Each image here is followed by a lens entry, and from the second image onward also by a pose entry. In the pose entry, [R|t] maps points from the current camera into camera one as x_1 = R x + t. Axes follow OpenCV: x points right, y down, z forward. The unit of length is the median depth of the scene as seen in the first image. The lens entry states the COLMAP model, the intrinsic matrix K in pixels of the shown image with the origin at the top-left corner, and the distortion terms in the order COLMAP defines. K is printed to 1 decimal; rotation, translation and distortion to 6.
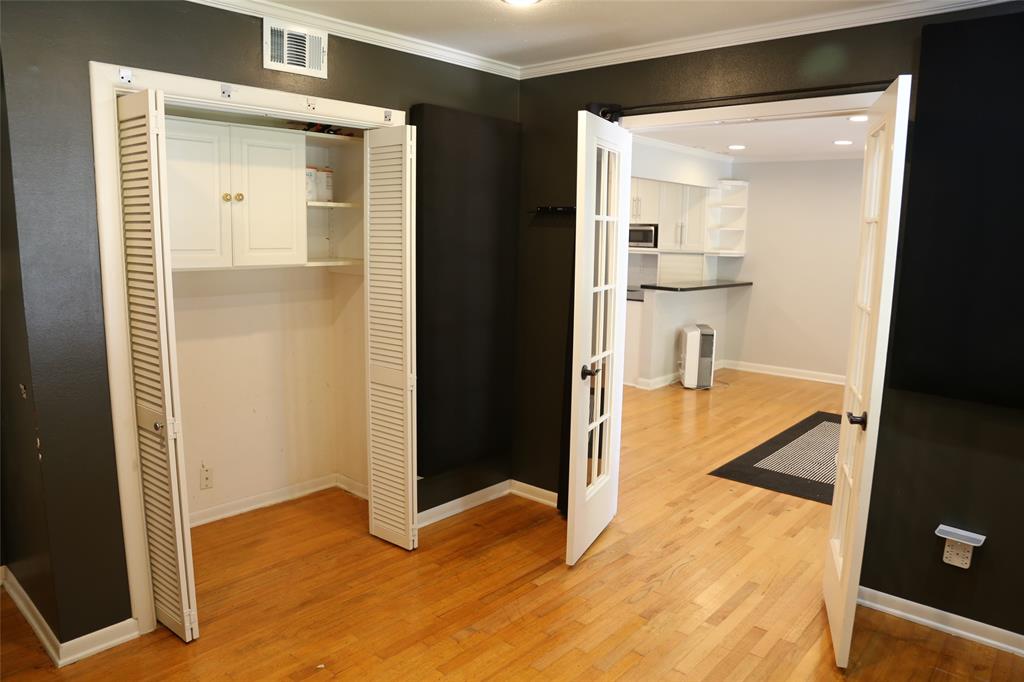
lens RADIAL K [[695.8, 0, 513.7], [0, 695.8, 348.9], [0, 0, 1]] dist [-0.129841, 0.075553]
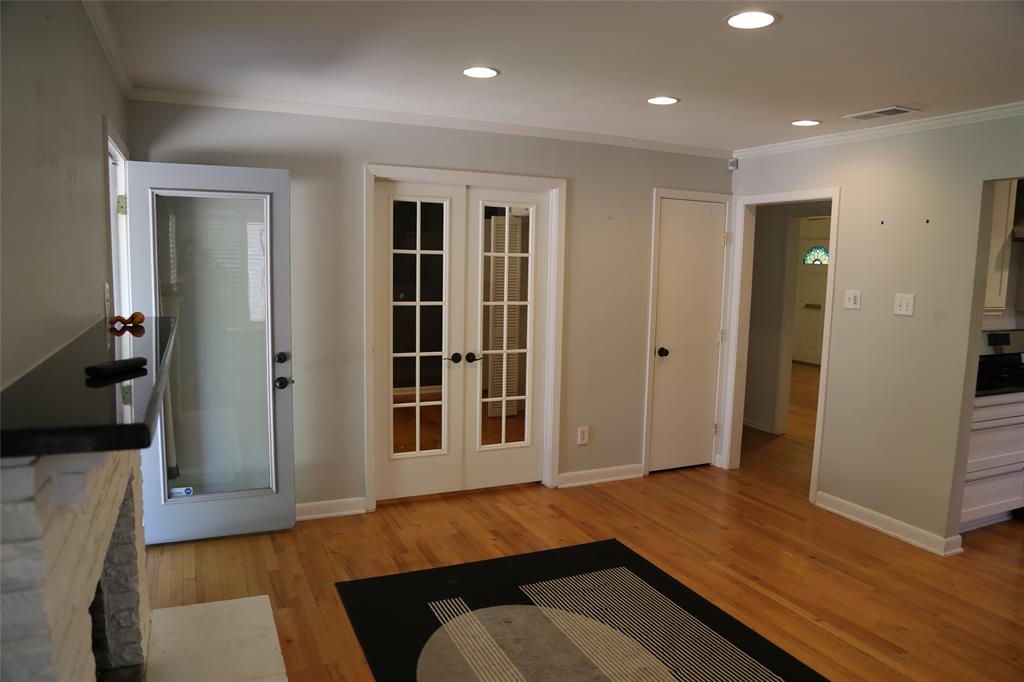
lens RADIAL K [[700.7, 0, 516.4], [0, 700.7, 348.8], [0, 0, 1]] dist [-0.124579, 0.071109]
pose [[-0.397596, 0.092777, -0.912858, 0.637946], [-0.178229, 0.968117, 0.176021, -0.106692], [0.900085, 0.232683, -0.368384, 0.660468]]
